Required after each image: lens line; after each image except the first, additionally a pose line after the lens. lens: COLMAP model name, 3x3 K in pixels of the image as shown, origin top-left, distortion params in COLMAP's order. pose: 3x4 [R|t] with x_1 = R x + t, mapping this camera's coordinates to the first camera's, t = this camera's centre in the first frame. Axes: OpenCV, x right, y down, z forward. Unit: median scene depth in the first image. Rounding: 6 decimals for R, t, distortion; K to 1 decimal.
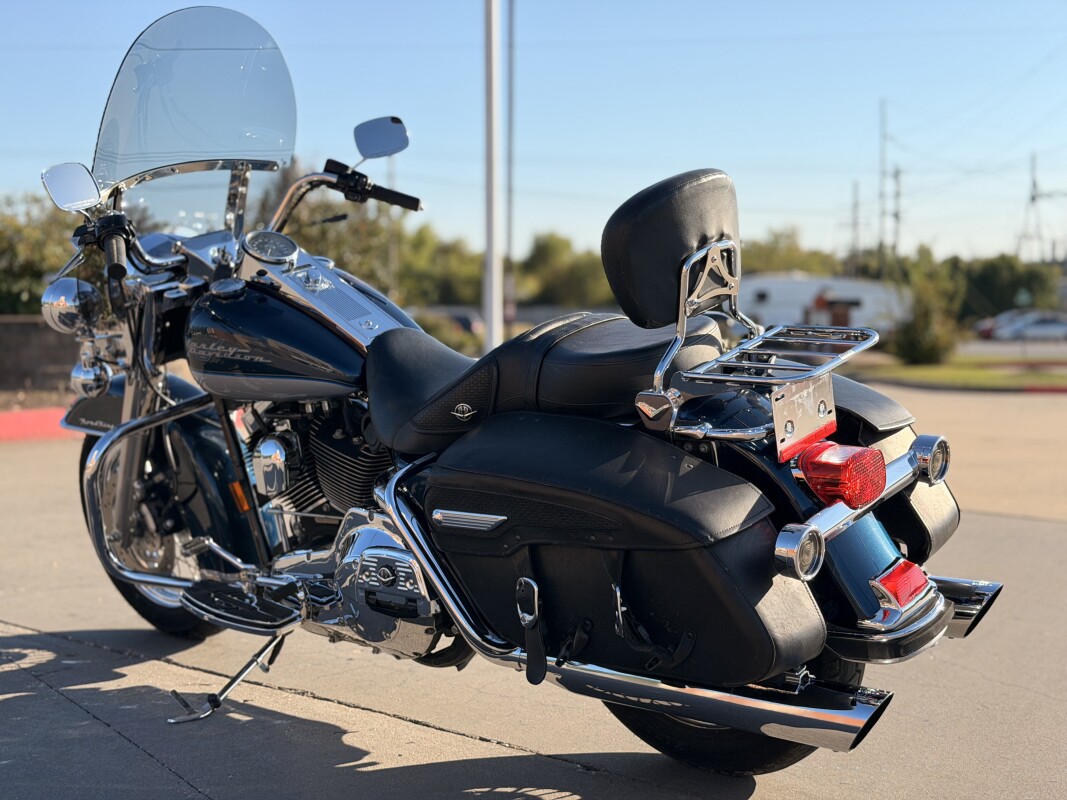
lens RADIAL K [[1580.4, 0, 533.5], [0, 1580.4, 400.0], [0, 0, 1]] dist [0.213209, -0.010502]
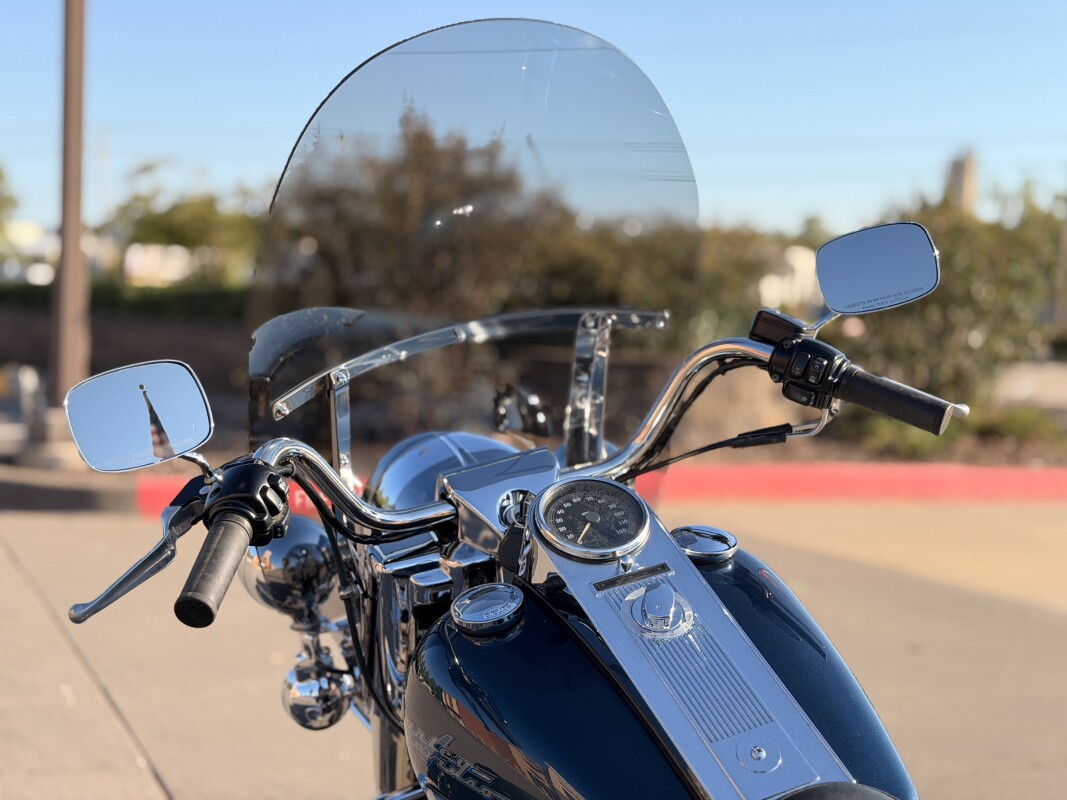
lens RADIAL K [[1580.4, 0, 533.5], [0, 1580.4, 400.0], [0, 0, 1]] dist [0.213209, -0.010502]
pose [[0.921242, 0.068334, -0.382942, -0.002640], [-0.066476, 0.997624, 0.018100, -0.133814], [0.383269, 0.008782, 0.923595, 0.537923]]
